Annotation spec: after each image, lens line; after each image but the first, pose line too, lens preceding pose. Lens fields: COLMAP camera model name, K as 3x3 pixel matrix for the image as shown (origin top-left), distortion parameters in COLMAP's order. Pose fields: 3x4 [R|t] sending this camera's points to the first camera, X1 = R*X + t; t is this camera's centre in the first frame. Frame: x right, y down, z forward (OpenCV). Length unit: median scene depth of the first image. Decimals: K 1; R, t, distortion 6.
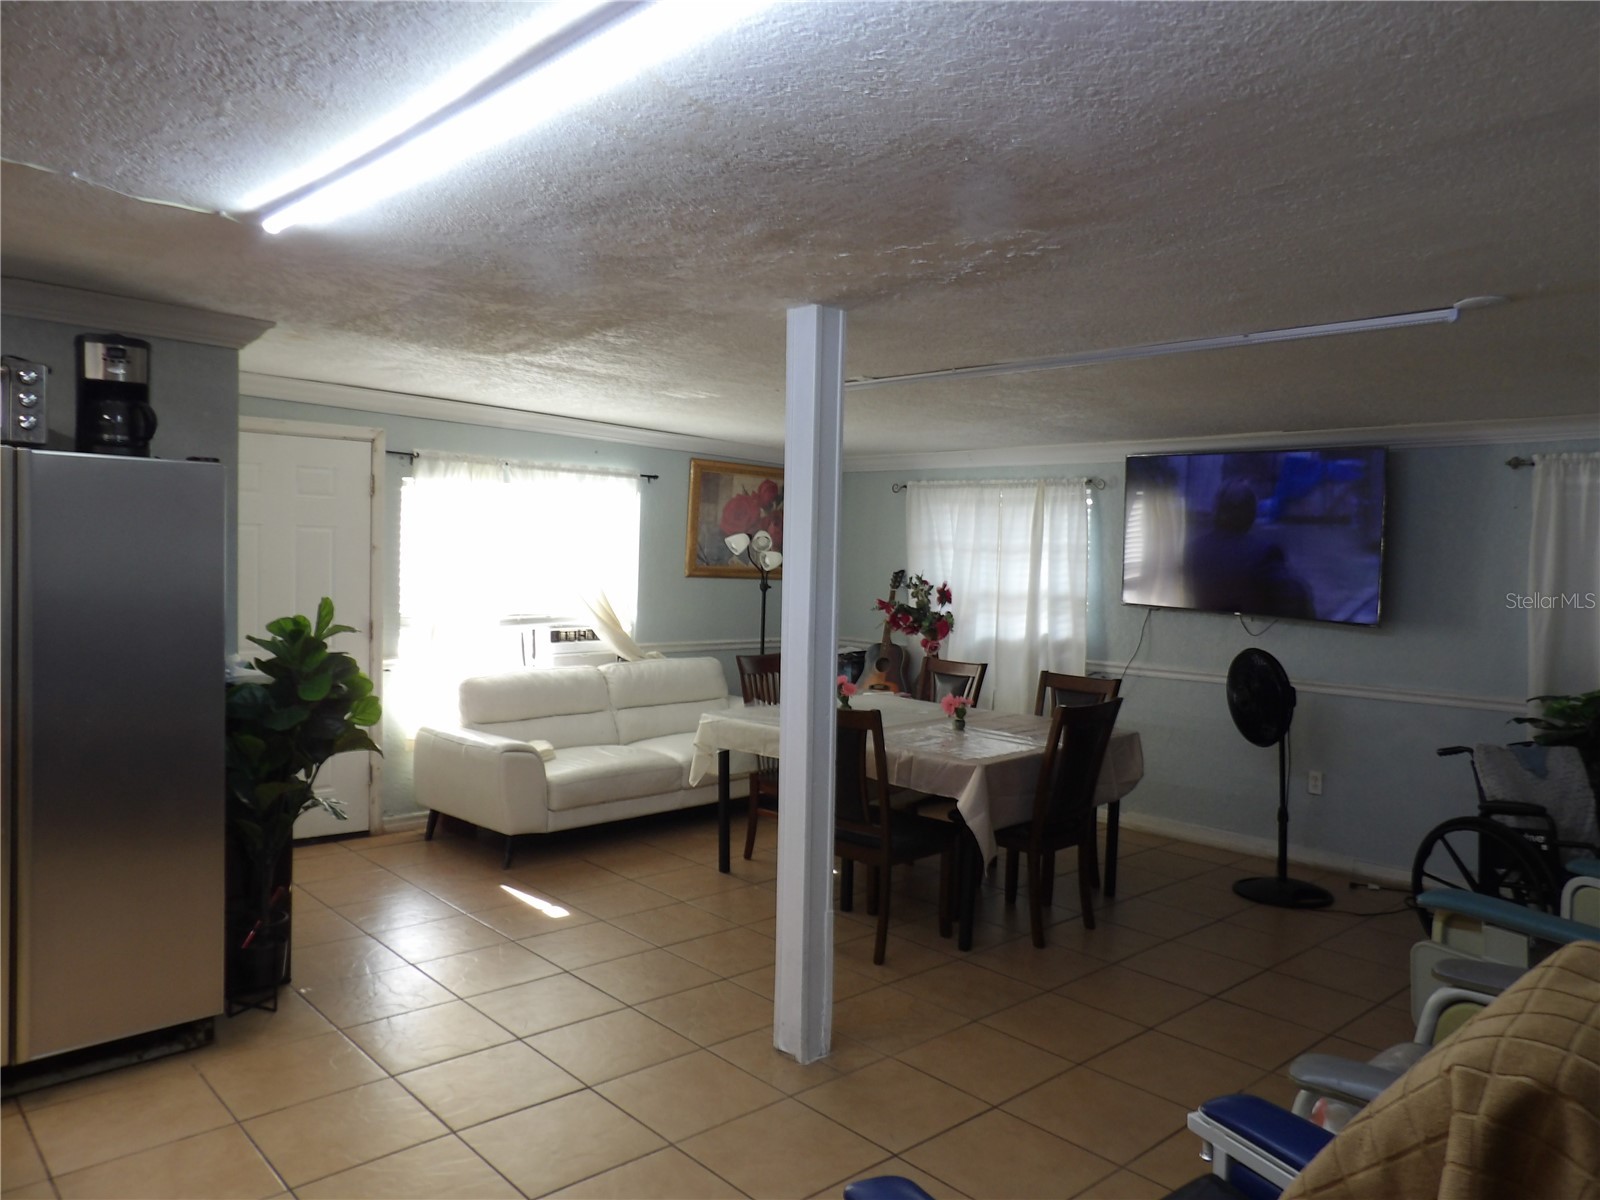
lens RADIAL K [[1157.5, 0, 803.2], [0, 1157.5, 602.3], [0, 0, 1]] dist [-0.015849, 0.037495]
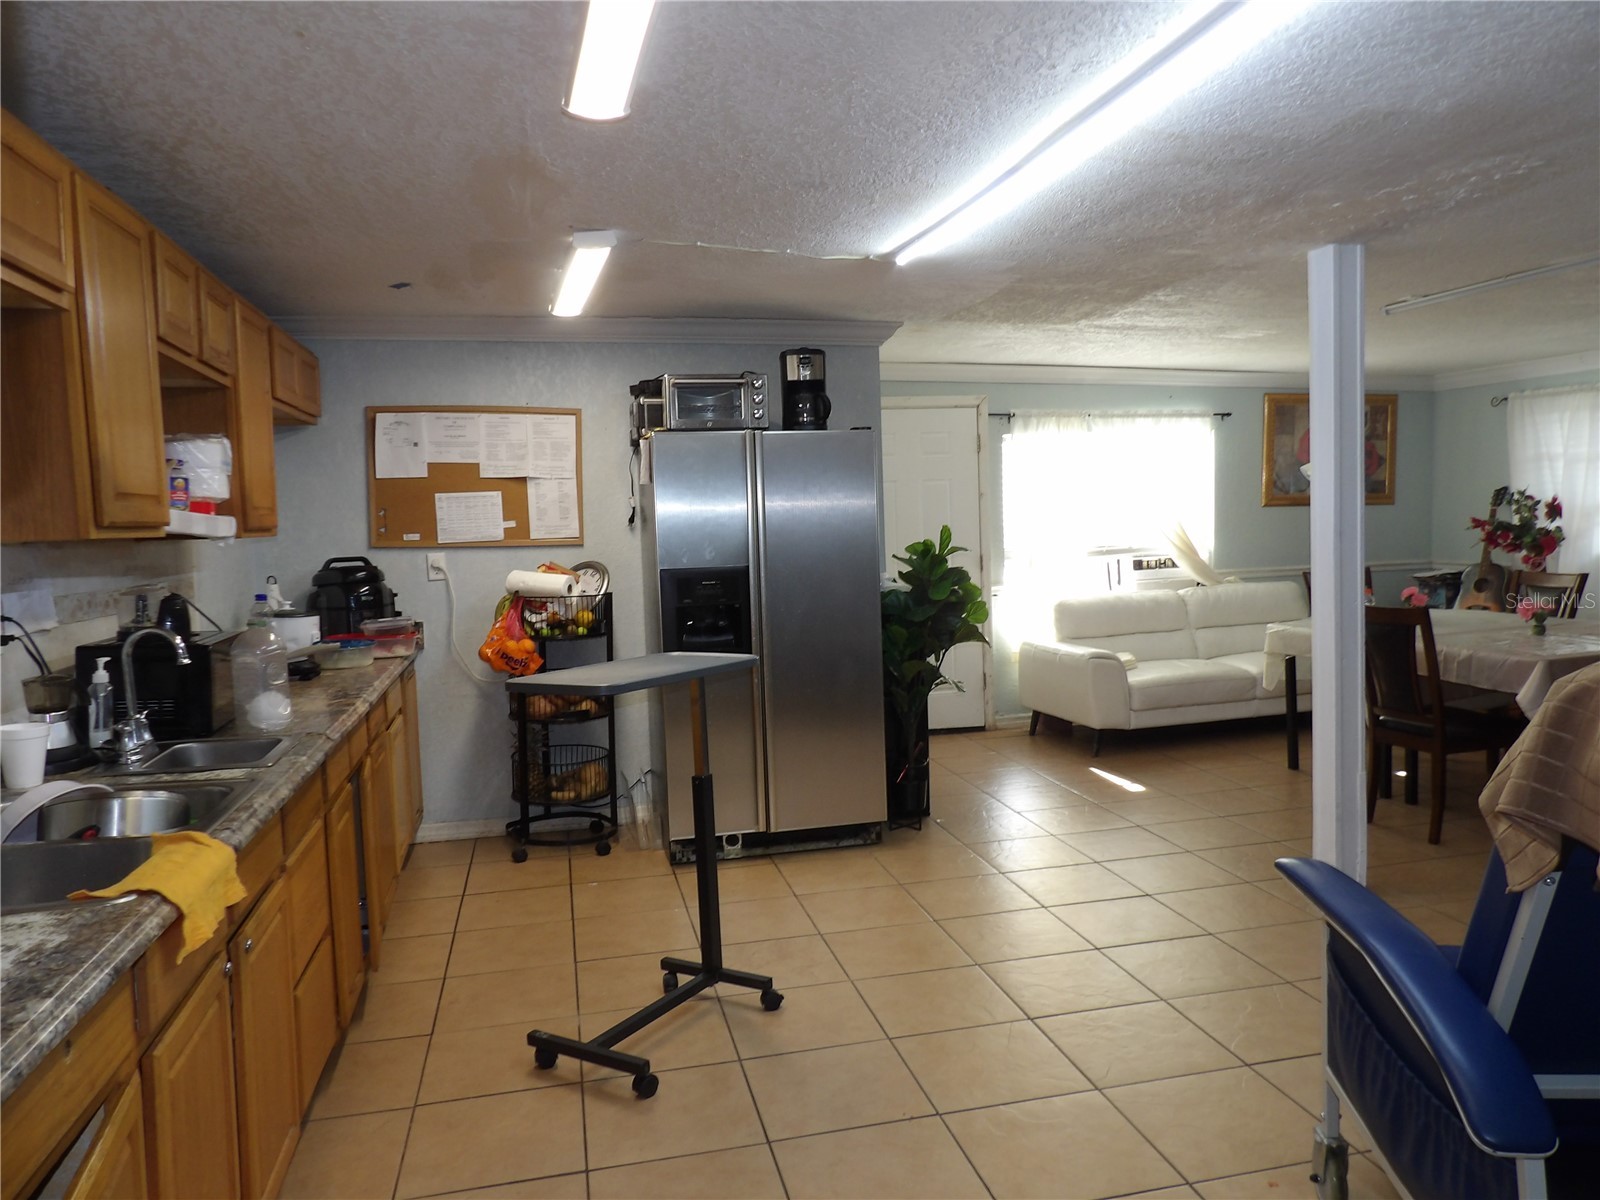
lens RADIAL K [[1157.5, 0, 803.2], [0, 1157.5, 602.3], [0, 0, 1]] dist [-0.015849, 0.037495]
pose [[0.868867, -0.017878, -0.494722, 0.081580], [0.034903, 0.999073, 0.025195, 0.036066], [0.493813, -0.039159, 0.868686, -0.192627]]
